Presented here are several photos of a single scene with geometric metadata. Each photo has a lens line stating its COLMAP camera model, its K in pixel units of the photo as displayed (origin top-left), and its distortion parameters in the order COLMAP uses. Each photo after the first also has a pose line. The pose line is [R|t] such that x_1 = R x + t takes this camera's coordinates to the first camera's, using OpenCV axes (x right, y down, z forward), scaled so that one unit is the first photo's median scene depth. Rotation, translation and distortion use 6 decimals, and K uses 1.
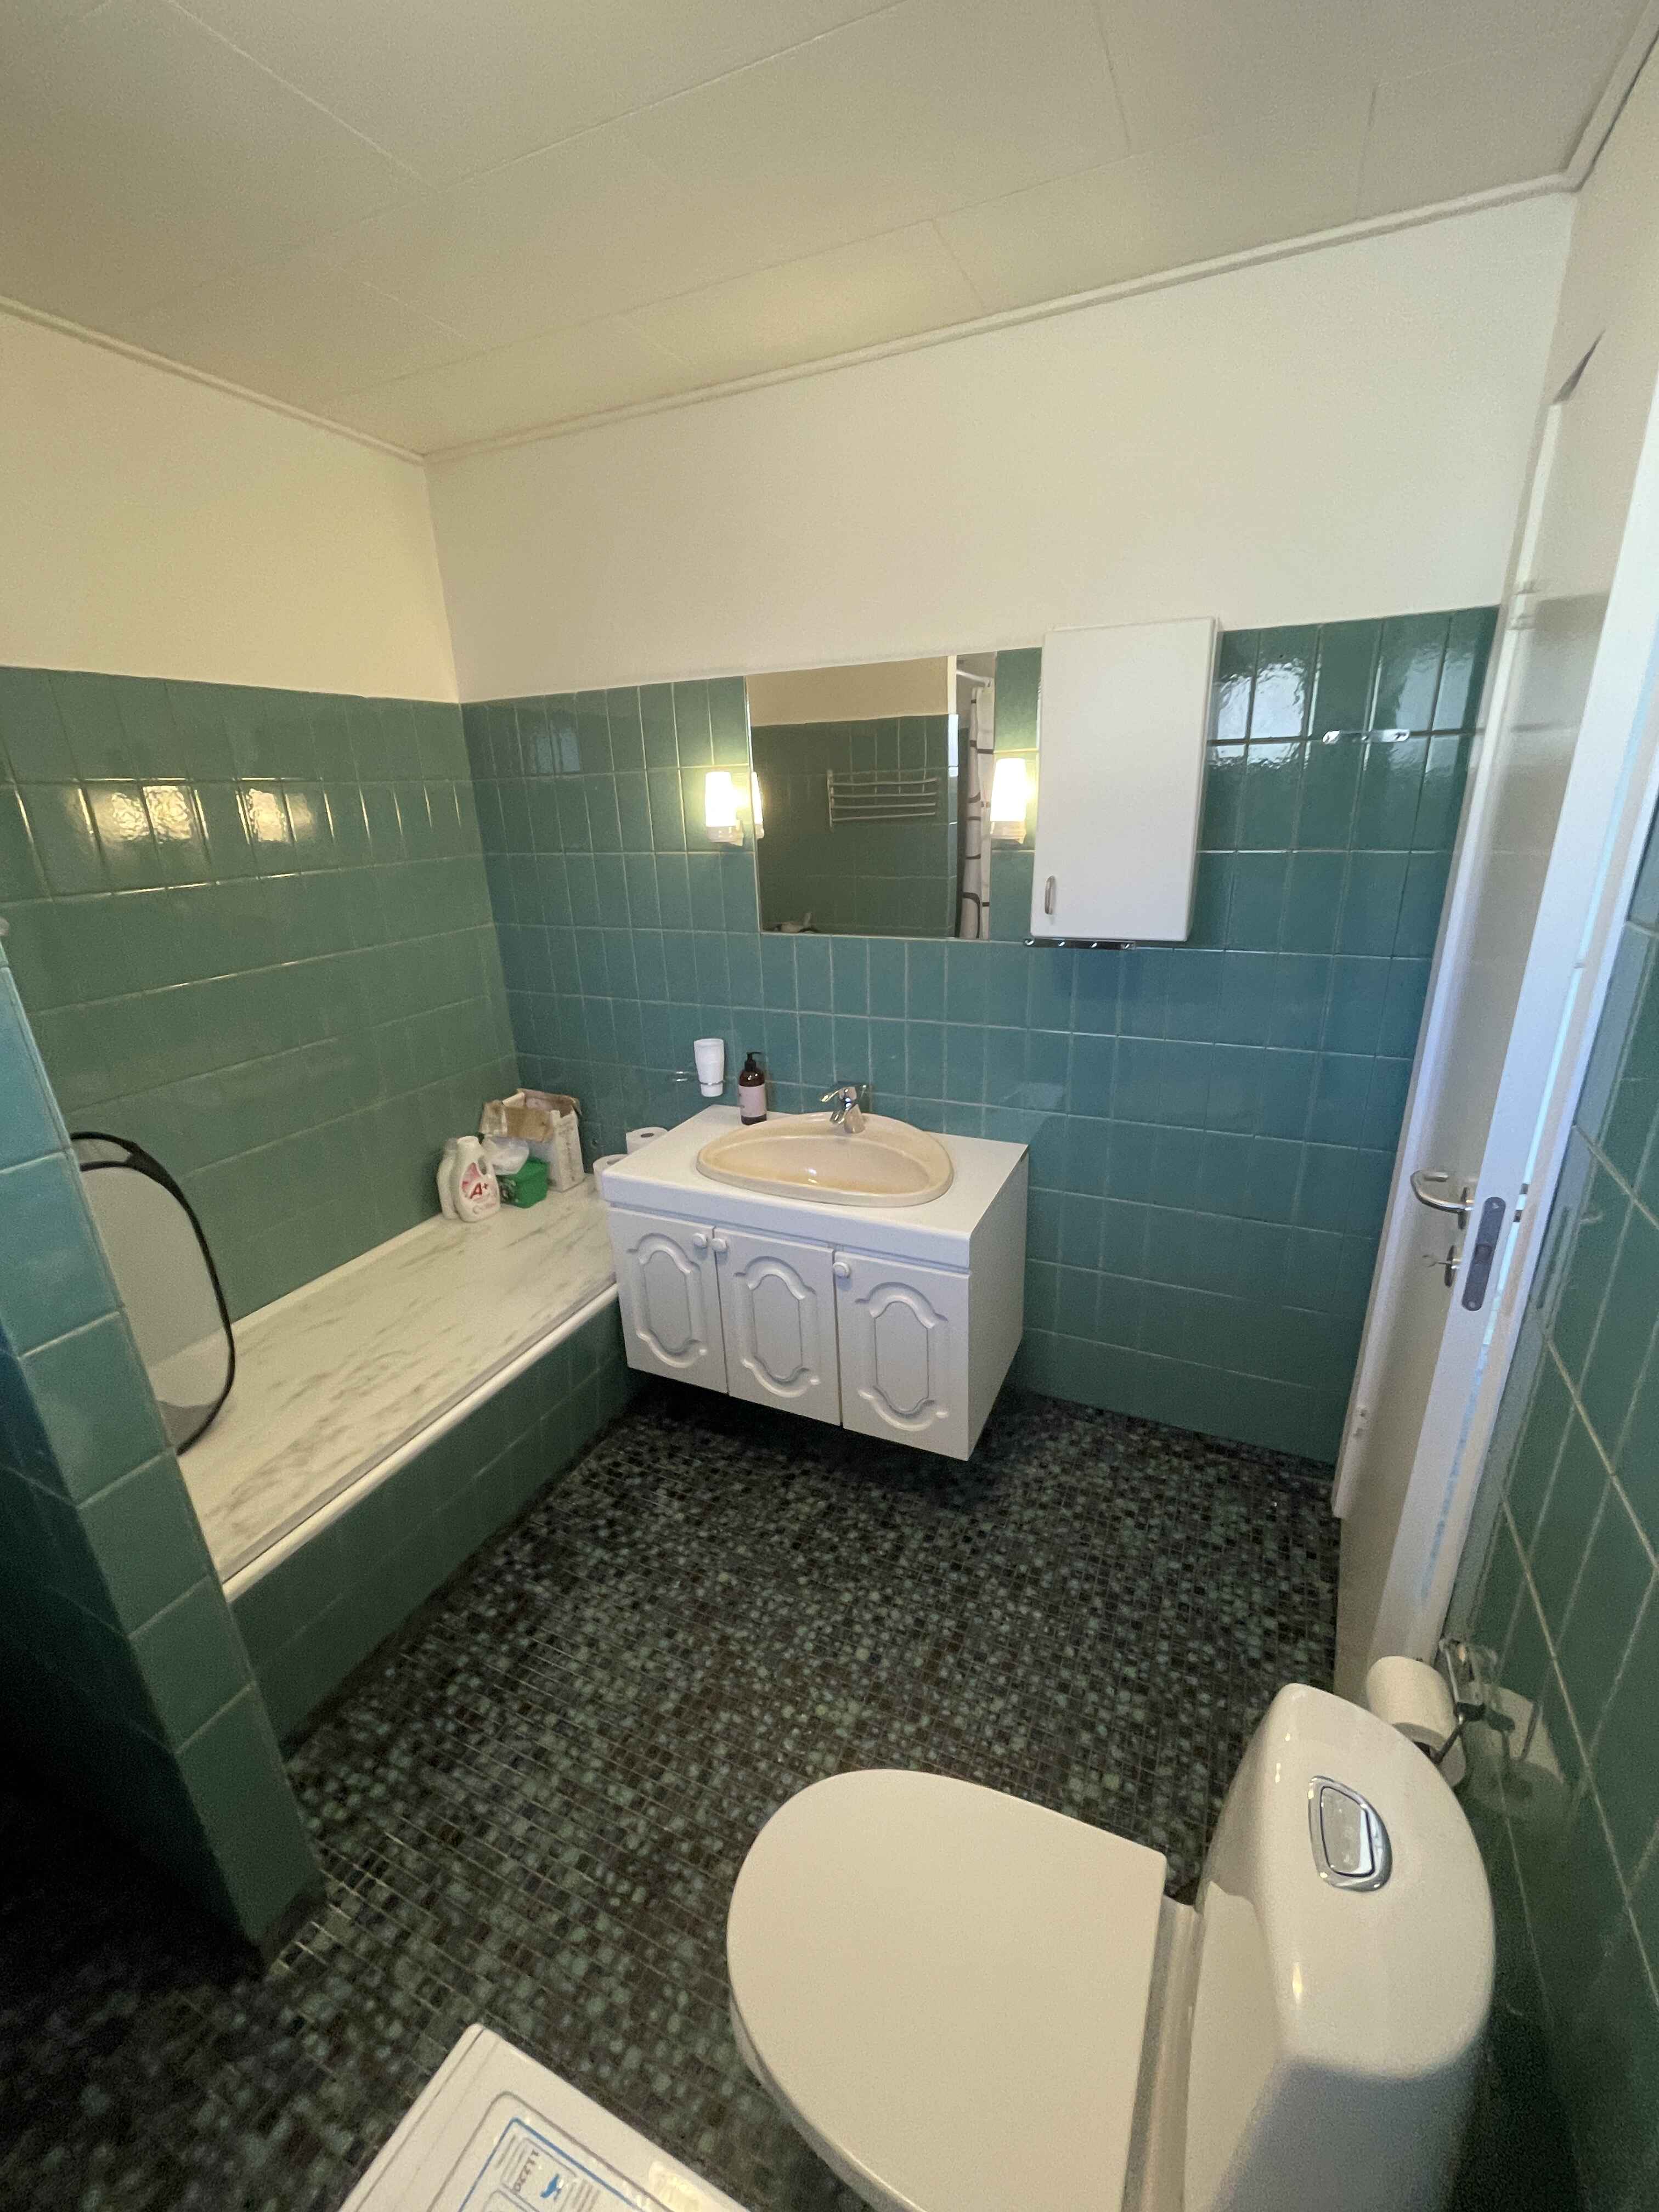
lens RADIAL K [[893.9, 0, 842.2], [0, 893.9, 1103.6], [0, 0, 1]] dist [0.000509, -0.000653]
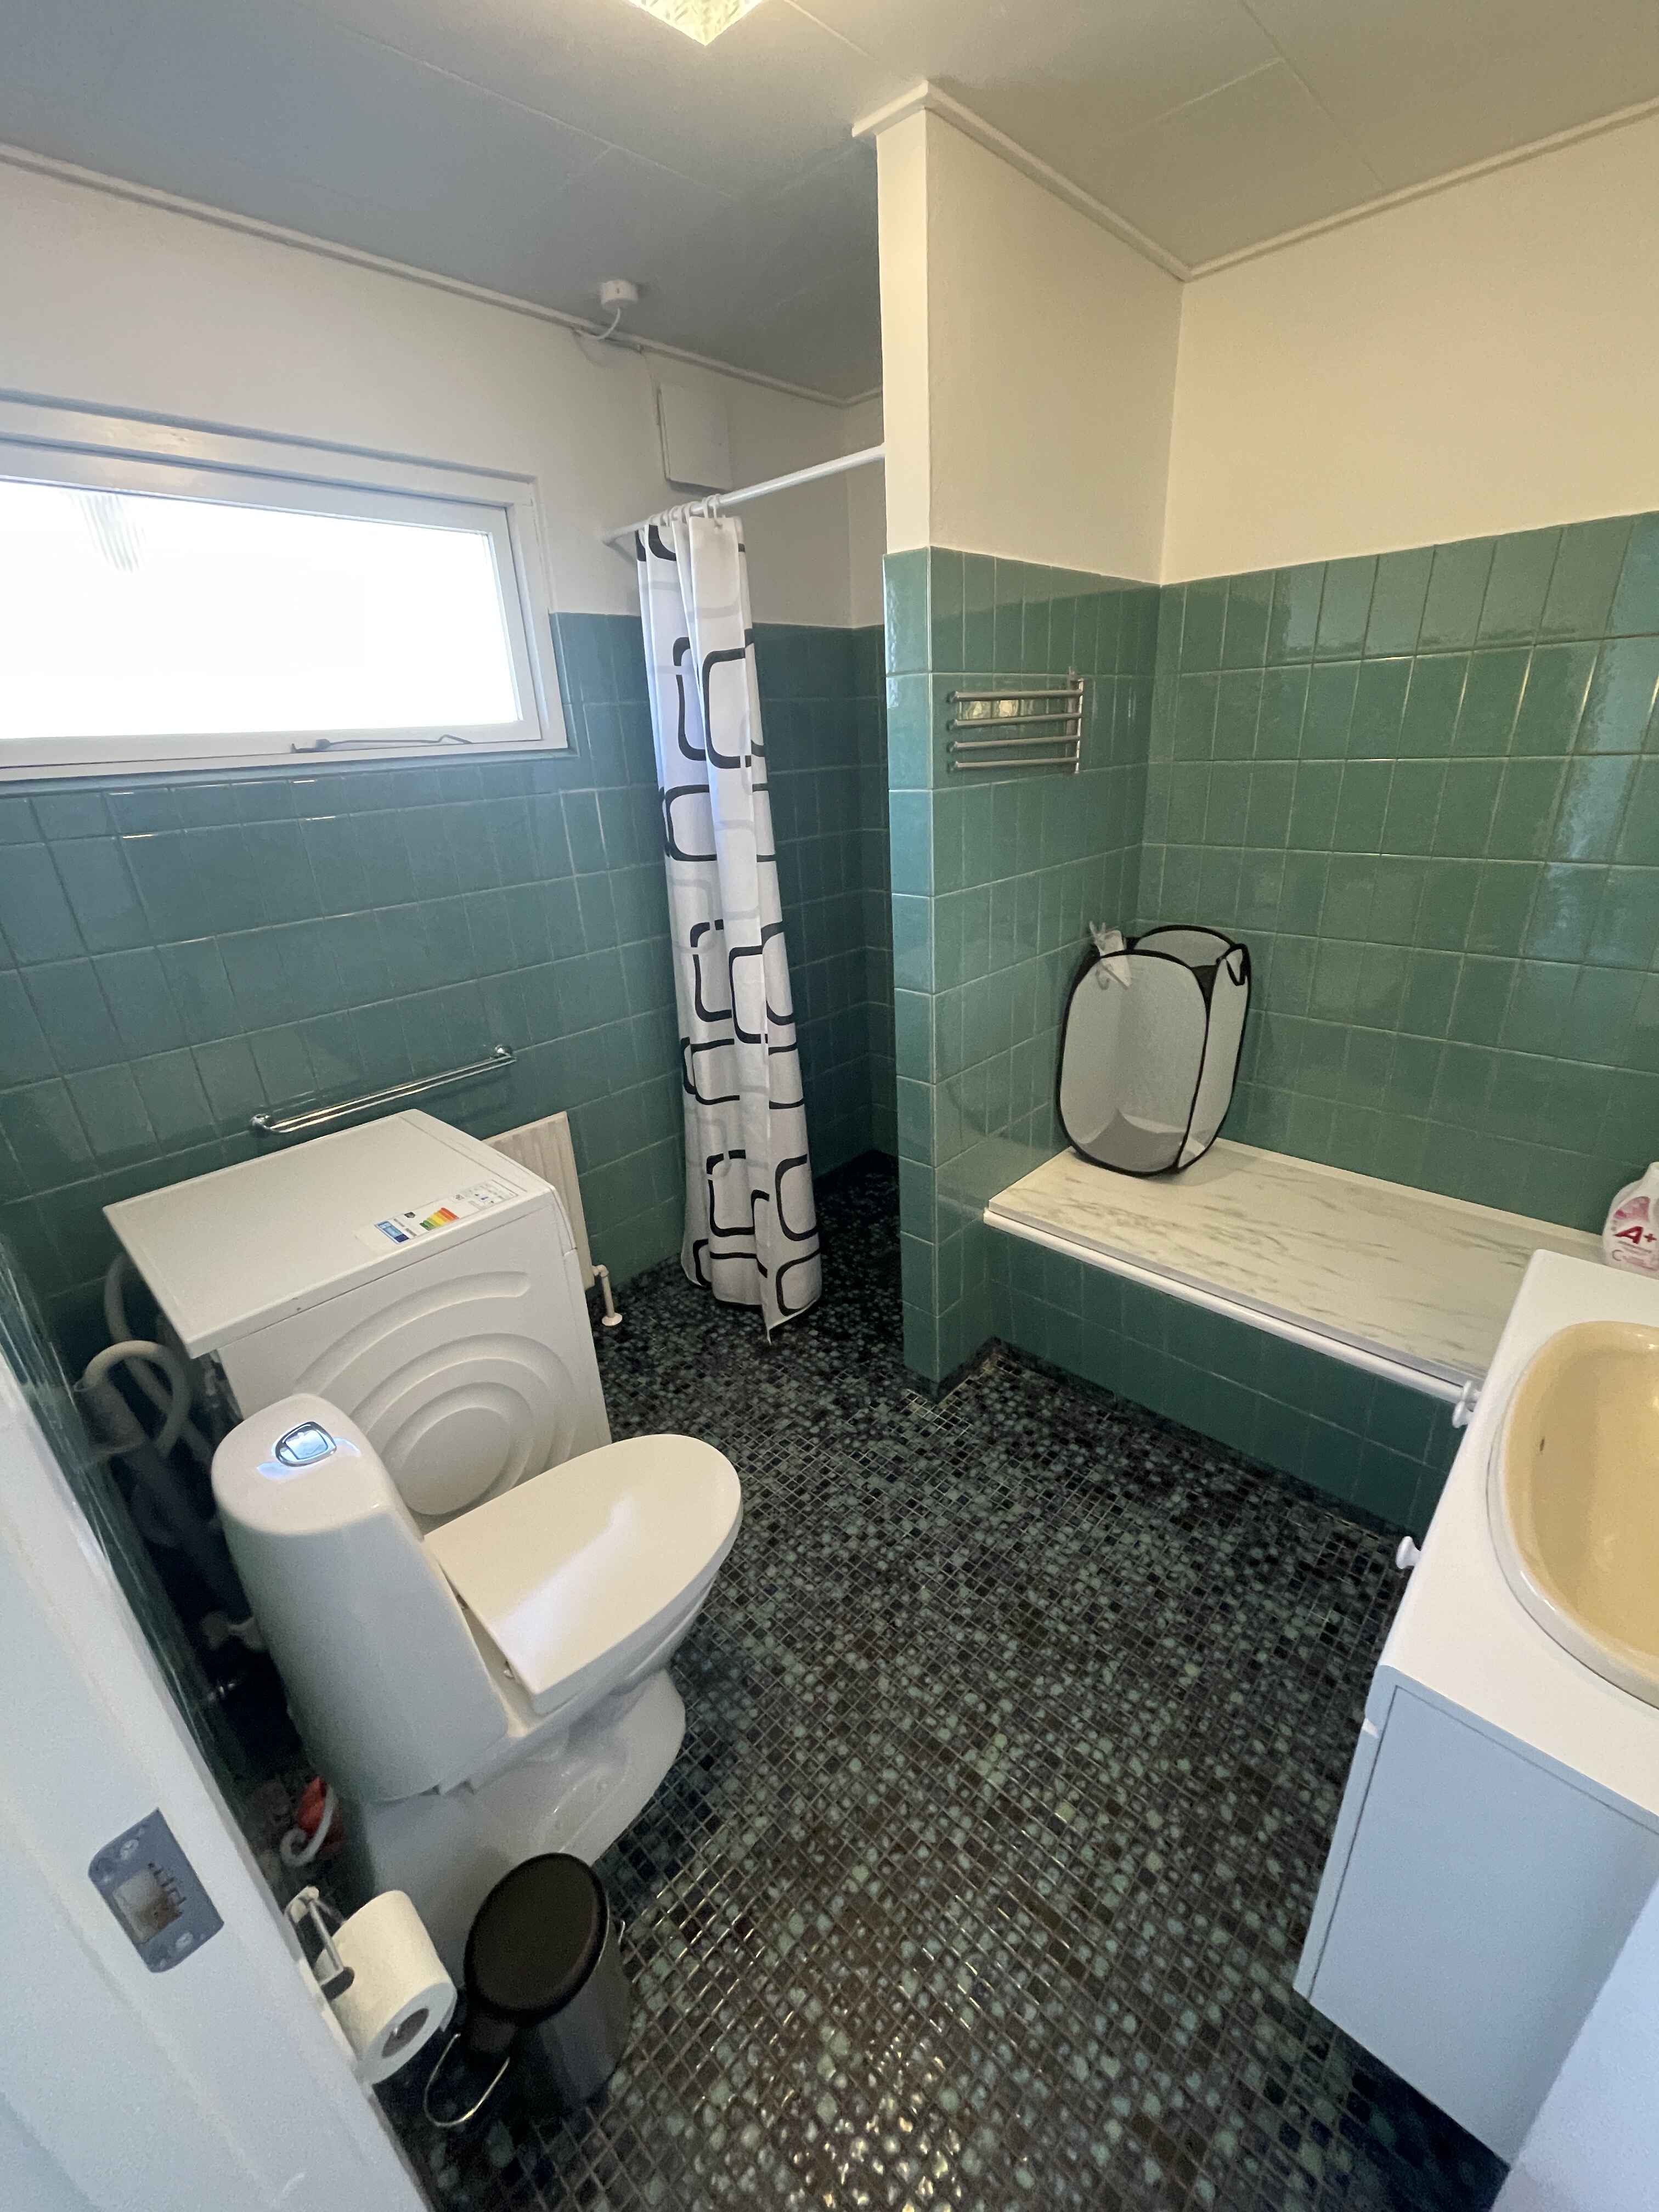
lens RADIAL K [[893.9, 0, 835.6], [0, 893.9, 1110.4], [0, 0, 1]] dist [0.000509, -0.000653]
pose [[-0.317491, 0.414264, -0.852986, 0.530205], [-0.258493, 0.827650, 0.498174, -0.254974], [0.912349, 0.378656, -0.155687, 0.735475]]
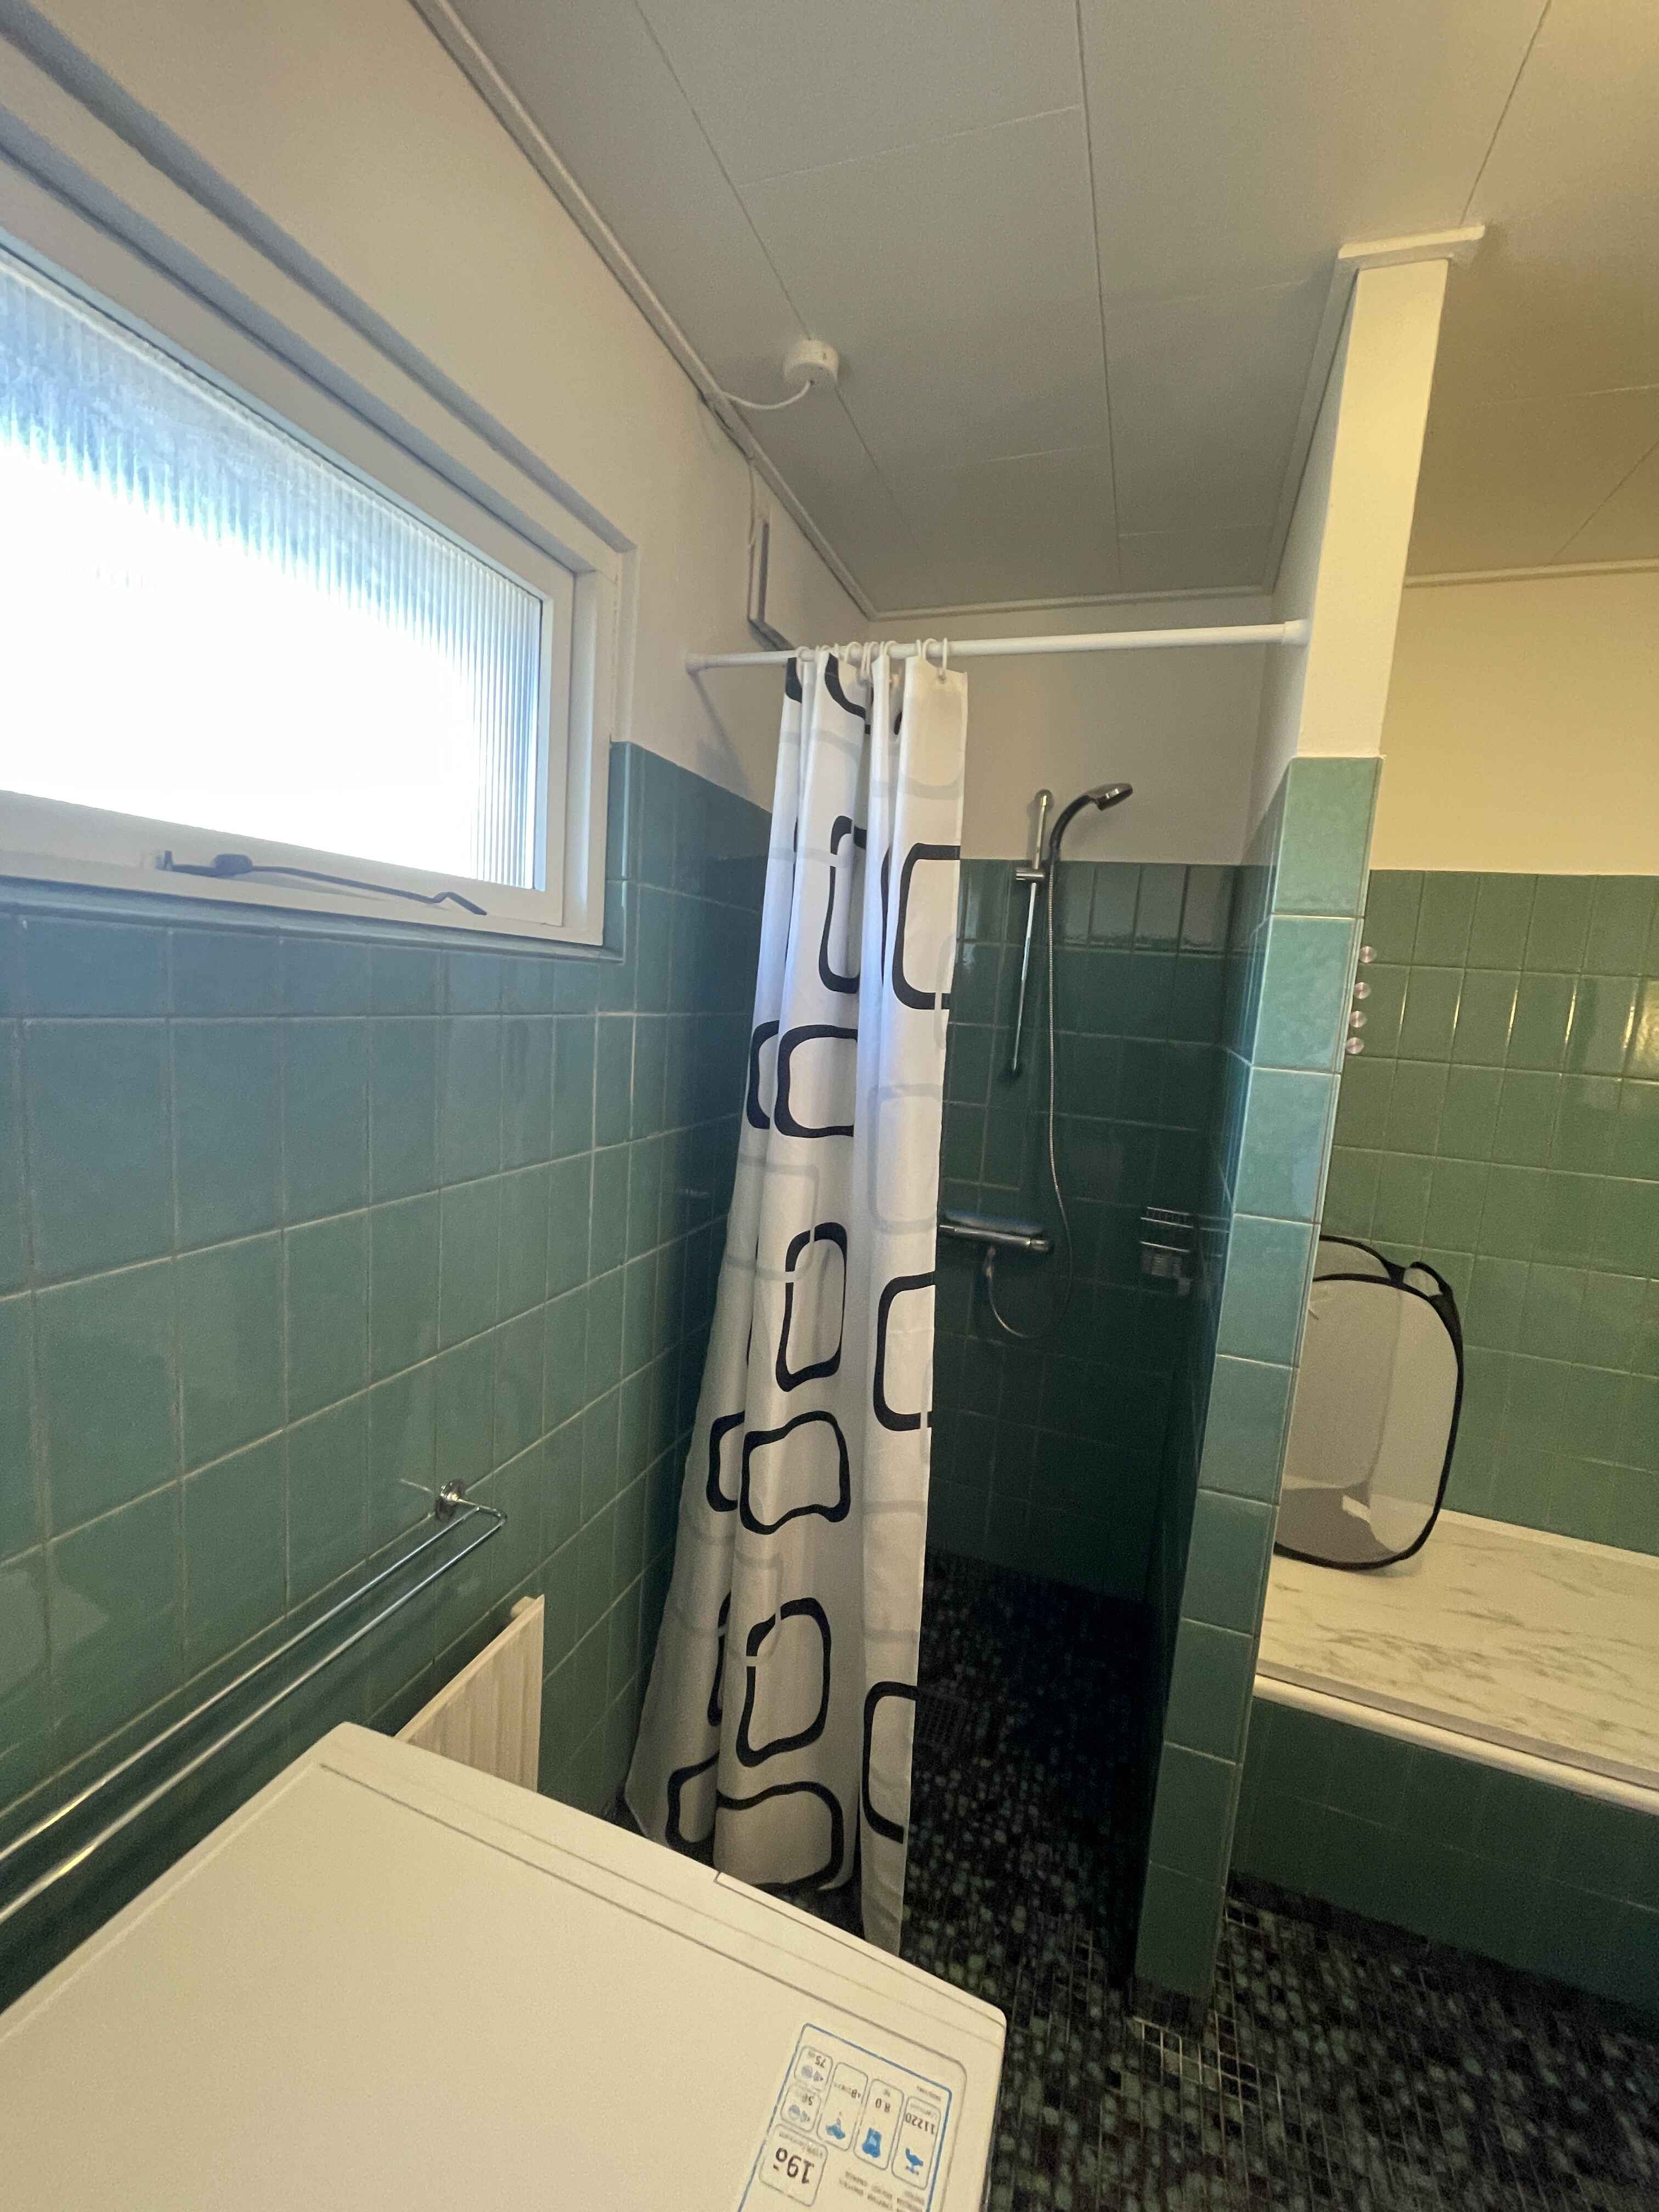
lens RADIAL K [[893.9, 0, 835.7], [0, 893.9, 1109.7], [0, 0, 1]] dist [0.000509, -0.000653]
pose [[0.089334, 0.172155, -0.981011, 0.133798], [-0.400793, 0.907898, 0.122827, 0.014103], [0.911803, 0.382209, 0.150104, 0.093171]]
